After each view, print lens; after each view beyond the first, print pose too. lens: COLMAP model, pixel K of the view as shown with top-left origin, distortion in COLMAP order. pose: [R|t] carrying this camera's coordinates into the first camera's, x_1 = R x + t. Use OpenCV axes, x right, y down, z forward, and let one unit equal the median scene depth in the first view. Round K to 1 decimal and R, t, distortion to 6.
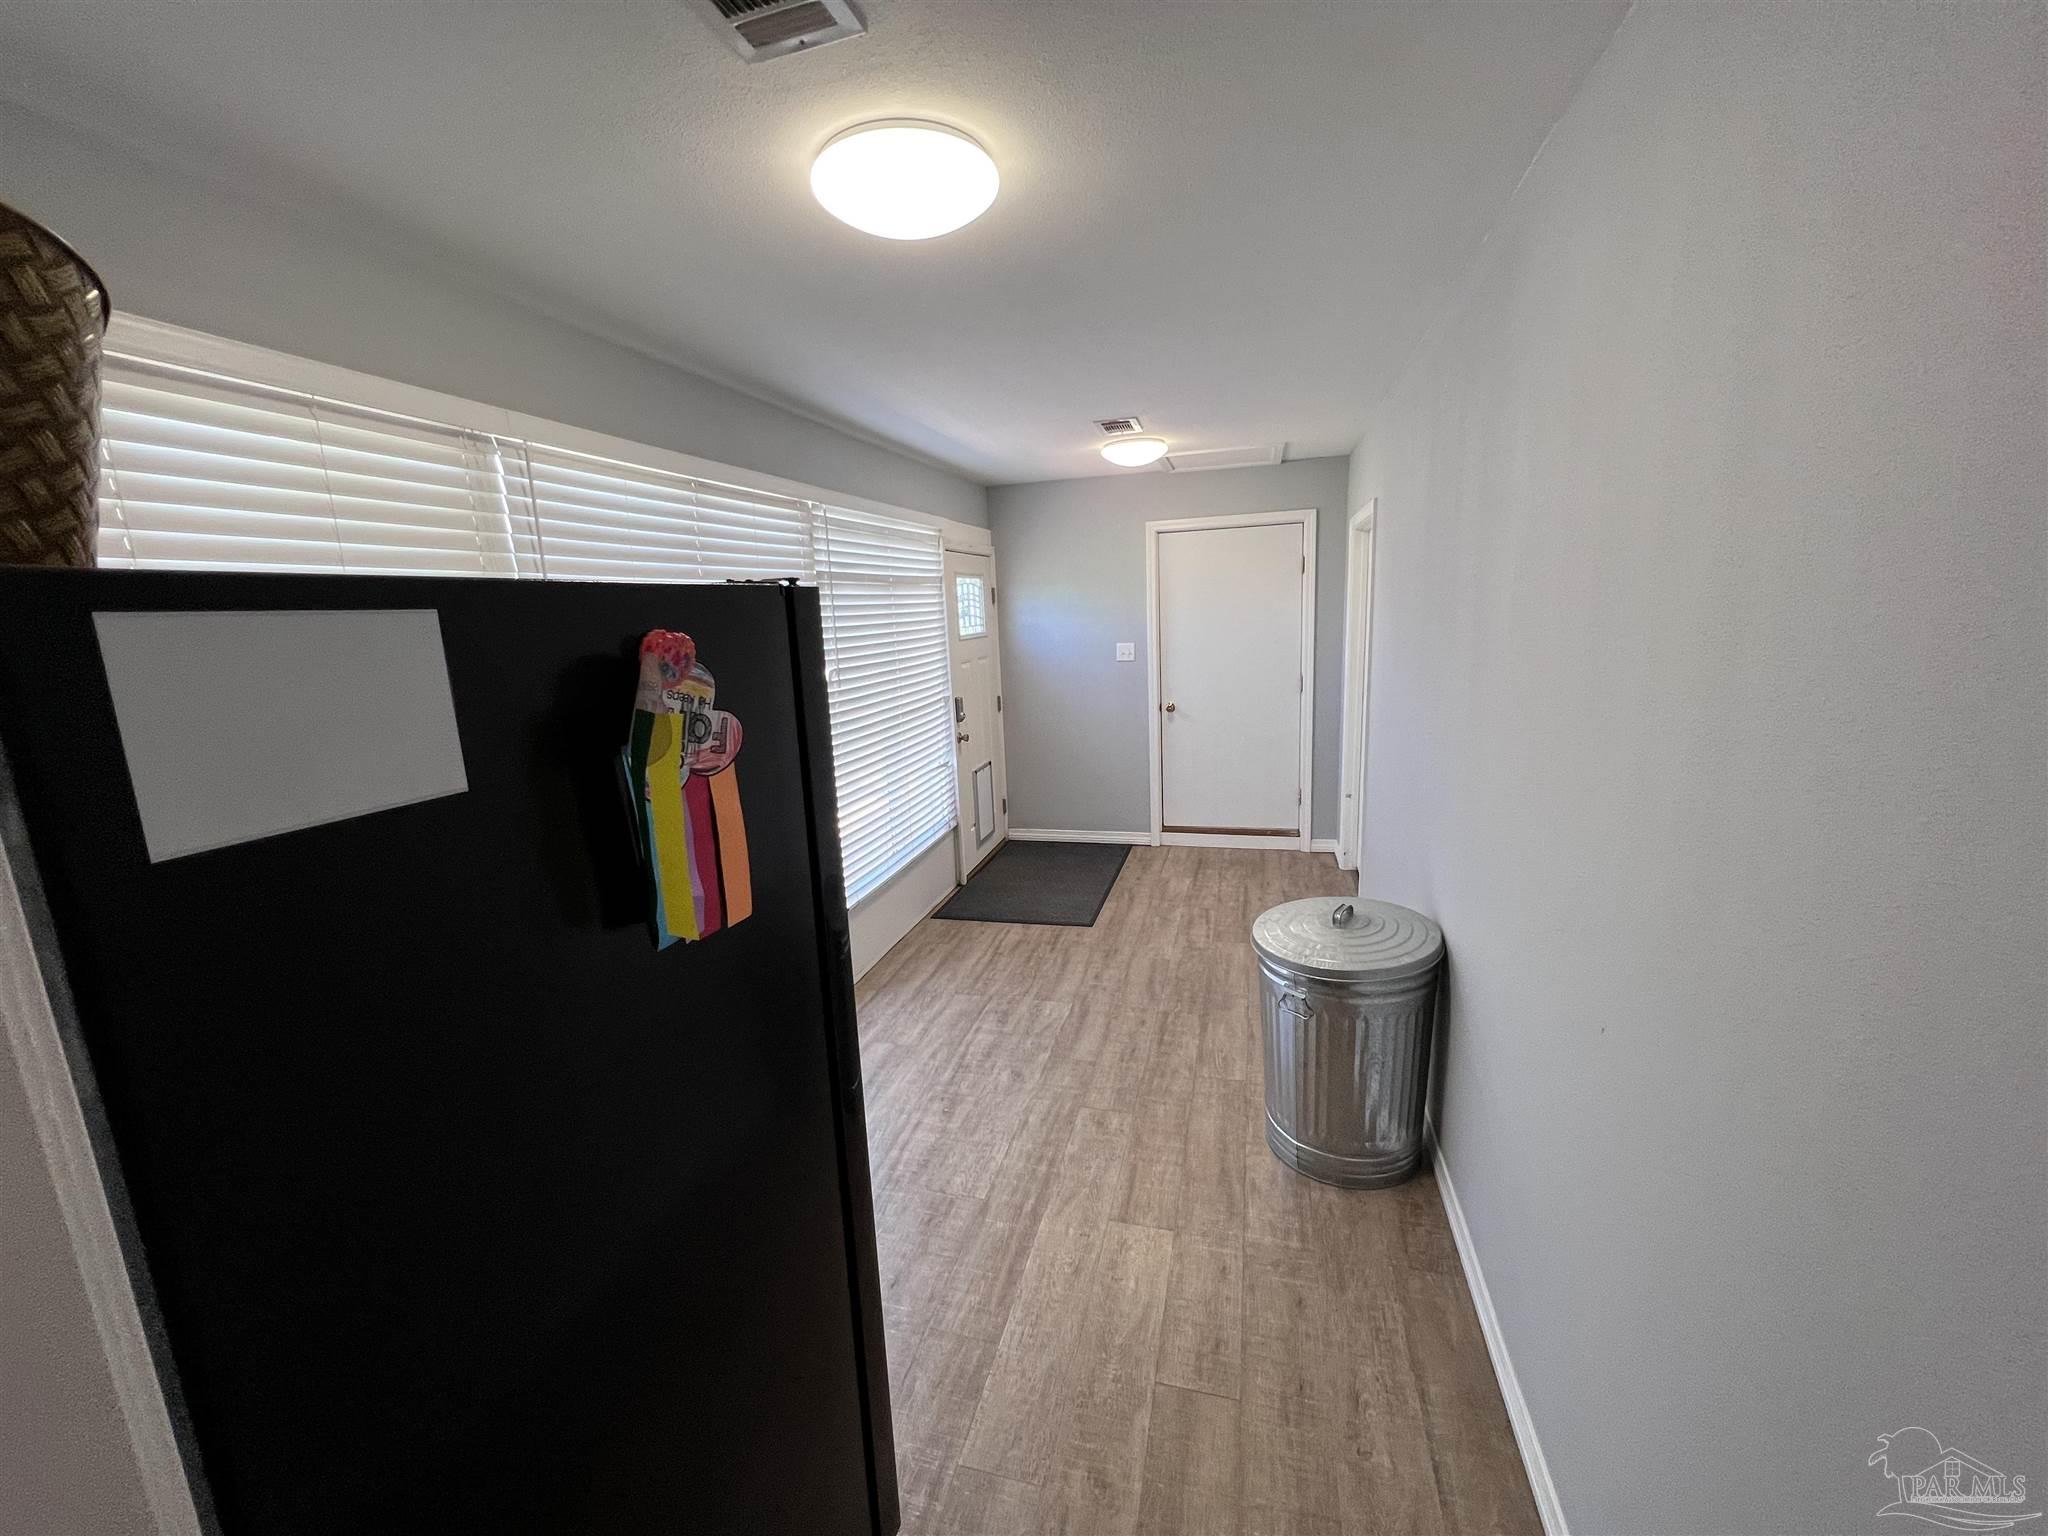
lens RADIAL K [[817.2, 0, 1020.0], [0, 817.2, 765.5], [0, 0, 1]] dist [0.001144, 0.000442]
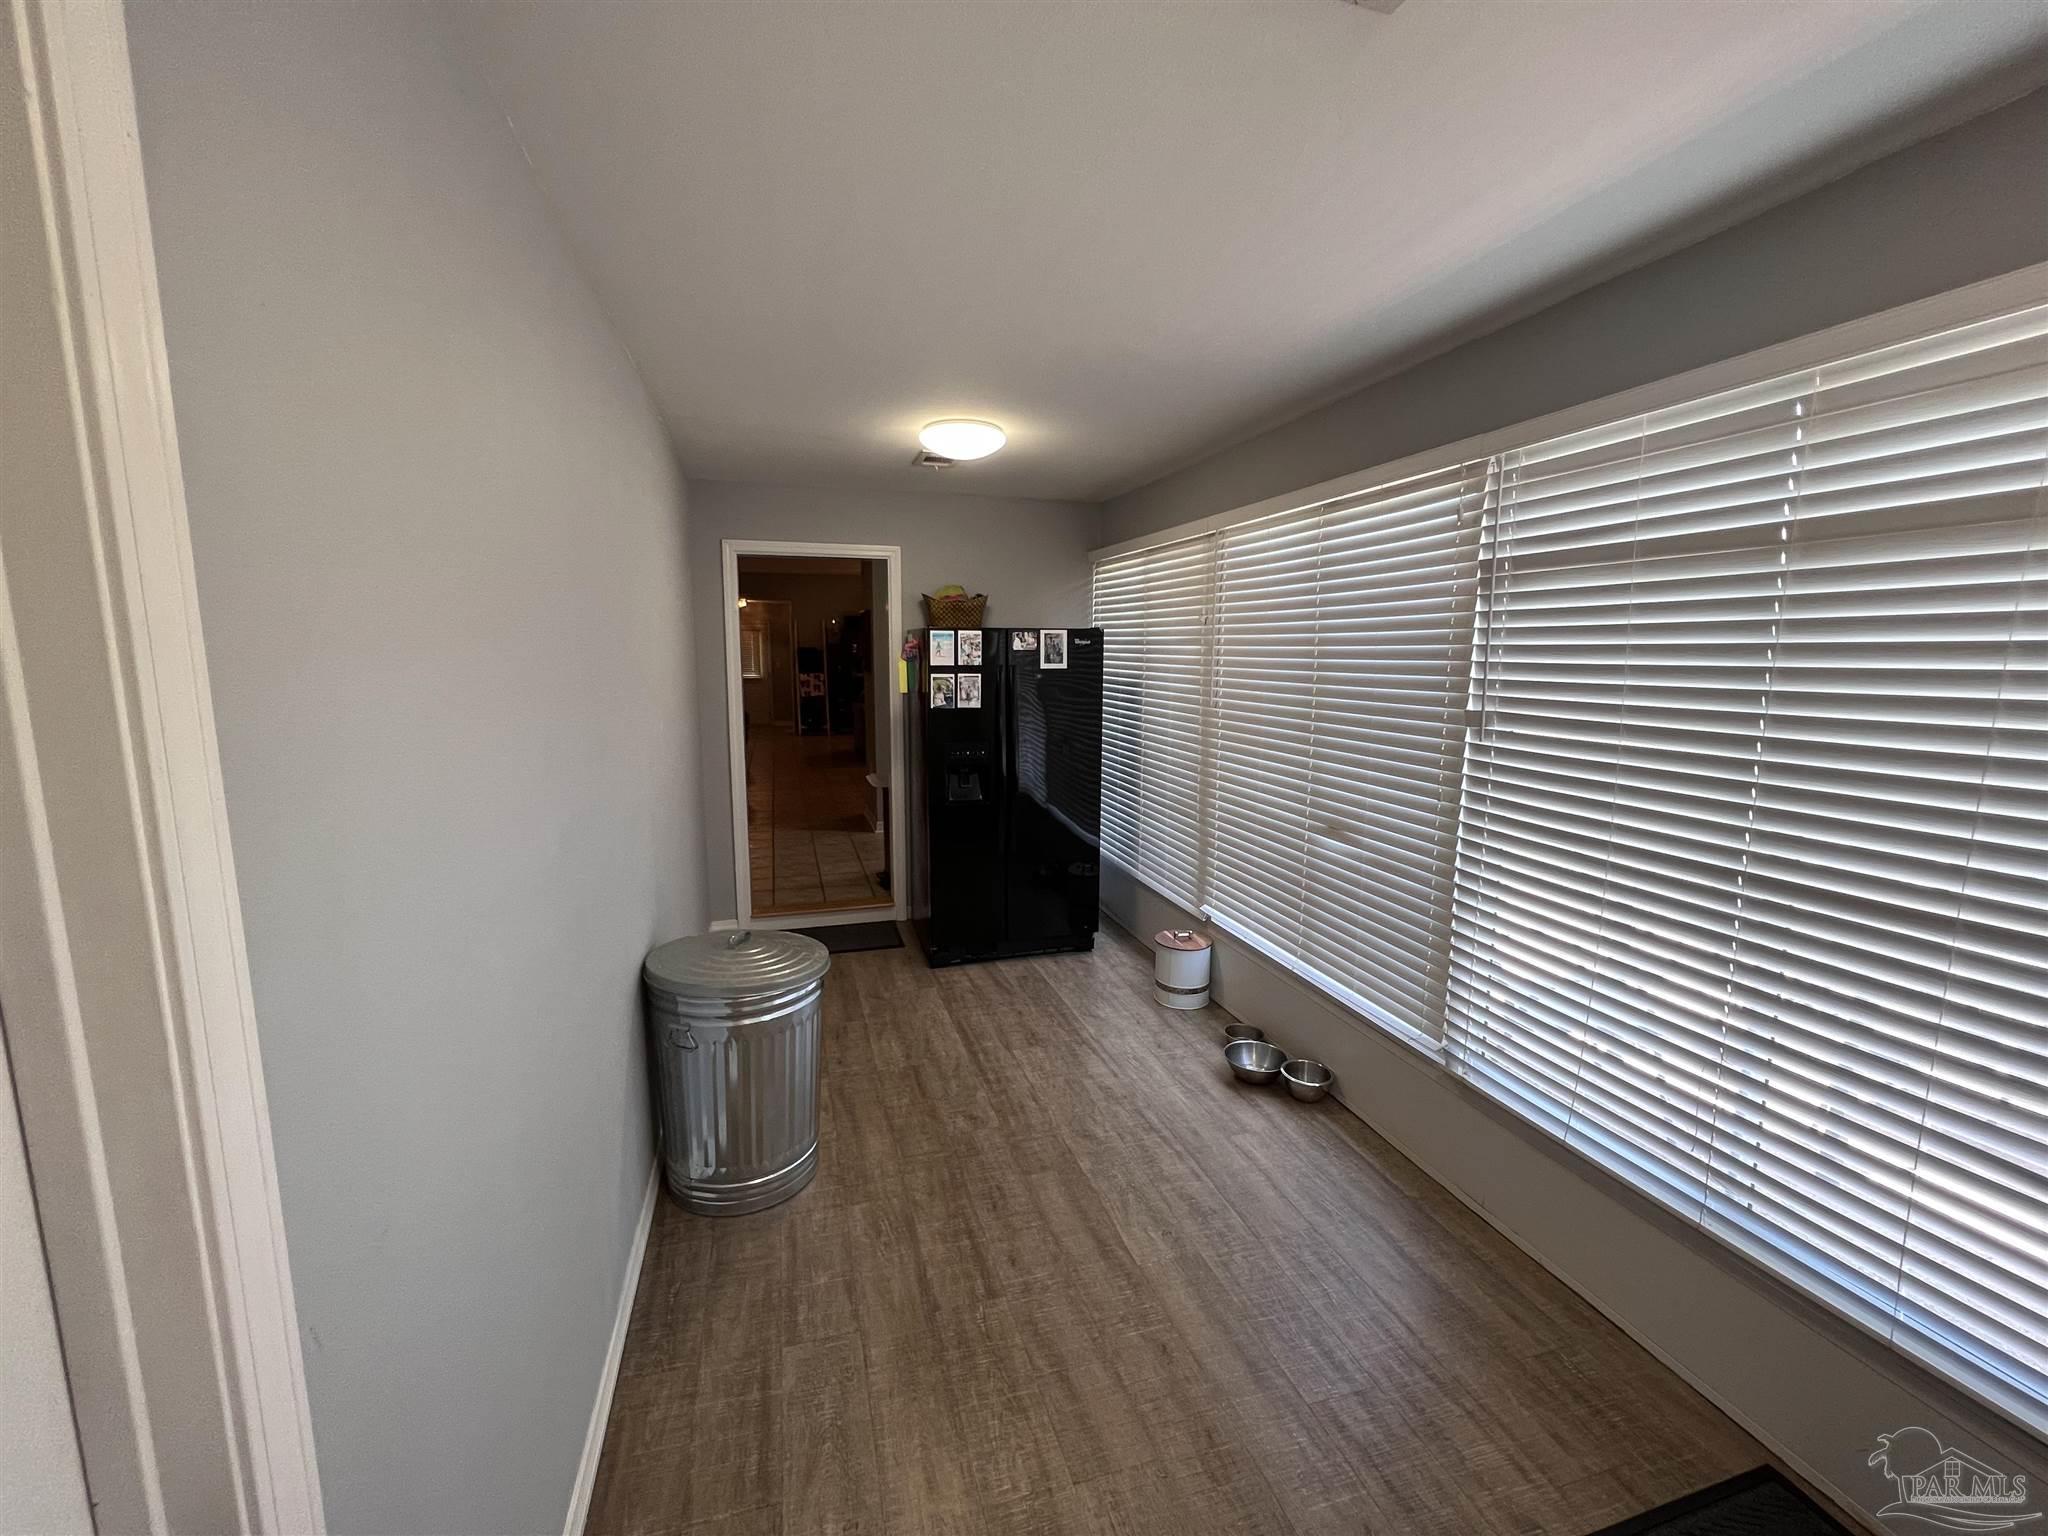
lens RADIAL K [[817.2, 0, 1021.9], [0, 817.2, 766.5], [0, 0, 1]] dist [0.001144, 0.000442]
pose [[-0.843573, 0.113296, -0.524927, 0.467532], [-0.071788, 0.944927, 0.319310, -0.284003], [0.532195, 0.307045, -0.788982, 1.475177]]
